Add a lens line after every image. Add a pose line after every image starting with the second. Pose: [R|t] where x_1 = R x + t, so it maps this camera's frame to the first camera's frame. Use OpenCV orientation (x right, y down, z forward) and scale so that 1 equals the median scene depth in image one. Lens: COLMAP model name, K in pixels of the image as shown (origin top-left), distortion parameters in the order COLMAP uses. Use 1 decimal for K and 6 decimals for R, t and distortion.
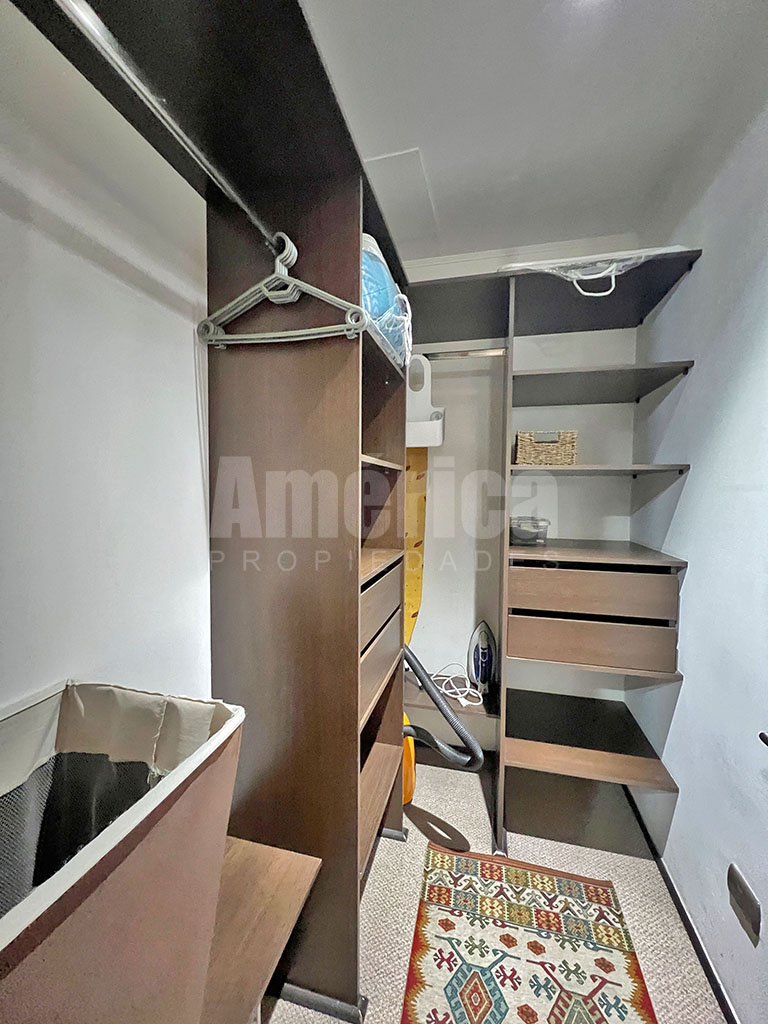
lens RADIAL K [[409.7, 0, 379.1], [0, 409.7, 511.0], [0, 0, 1]] dist [-0.001996, 0.000853]
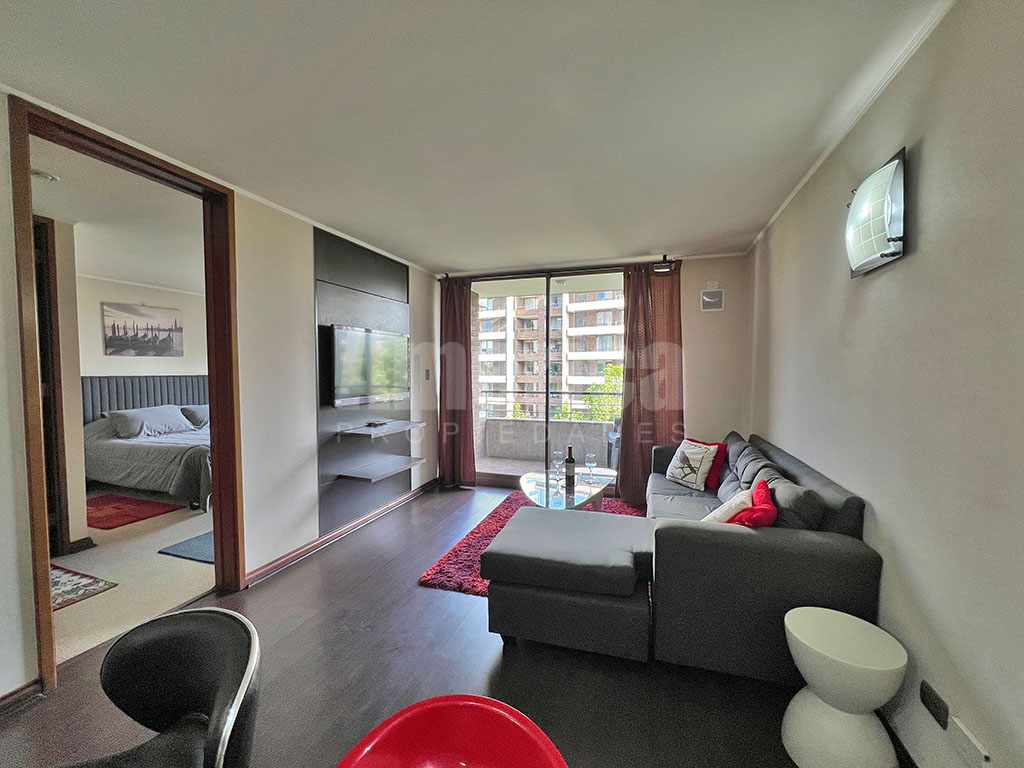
lens RADIAL K [[409.7, 0, 515.9], [0, 409.7, 386.4], [0, 0, 1]] dist [-0.001996, 0.000853]
pose [[-0.069165, 0.030621, -0.997135, 2.044531], [-0.040644, 0.998612, 0.033485, -0.117329], [0.996777, 0.042844, -0.067825, 3.330762]]
